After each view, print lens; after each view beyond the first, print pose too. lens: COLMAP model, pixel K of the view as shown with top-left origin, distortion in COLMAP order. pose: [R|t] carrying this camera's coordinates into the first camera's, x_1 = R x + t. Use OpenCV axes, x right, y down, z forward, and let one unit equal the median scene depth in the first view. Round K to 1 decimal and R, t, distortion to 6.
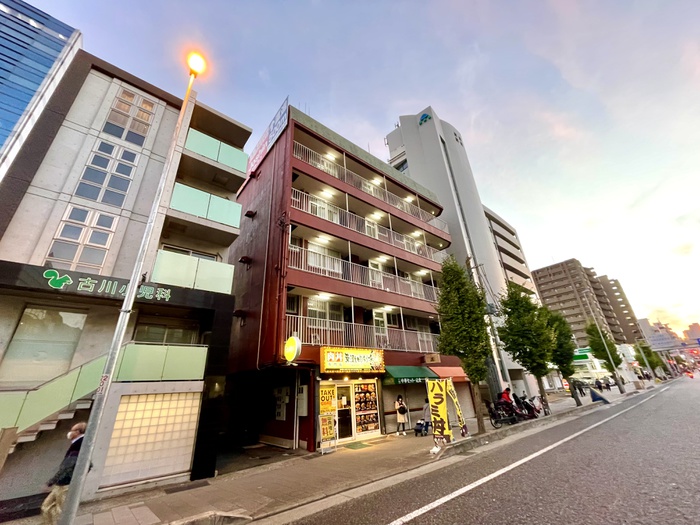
lens RADIAL K [[280.3, 0, 348.2], [0, 280.3, 262.7], [0, 0, 1]] dist [-0.001793, -0.000257]
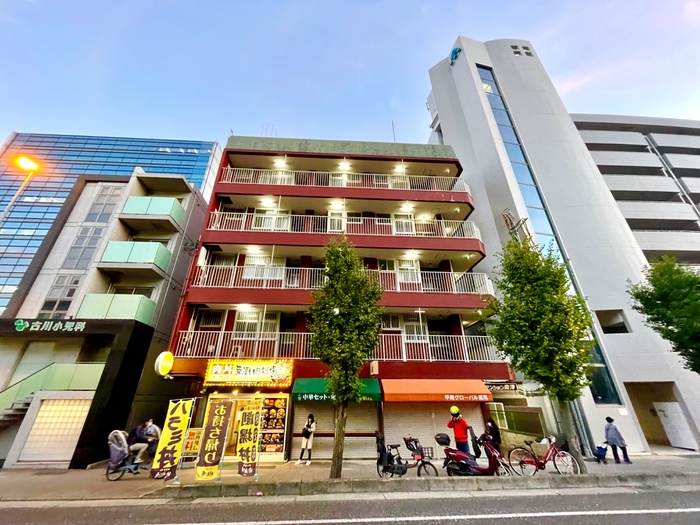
lens RADIAL K [[280.3, 0, 348.2], [0, 280.3, 262.7], [0, 0, 1]] dist [-0.001793, -0.000257]
pose [[0.812904, -0.211967, -0.542455, 0.908892], [0.203380, 0.976096, -0.076636, 0.134533], [0.545732, -0.048026, 0.836582, 0.432865]]
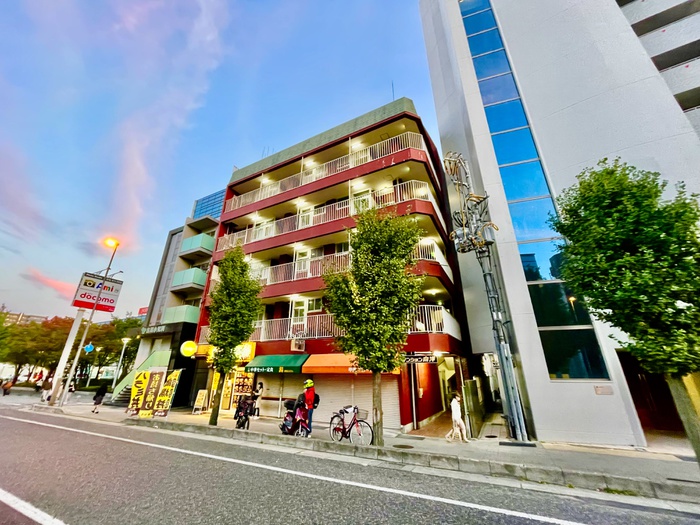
lens RADIAL K [[284.8, 0, 348.9], [0, 284.8, 258.0], [0, 0, 1]] dist [-0.000391, -0.000049]
pose [[0.388268, -0.298661, -0.871808, 1.561462], [0.356876, 0.920940, -0.156554, 0.360548], [0.849640, -0.250342, 0.464157, 1.002389]]
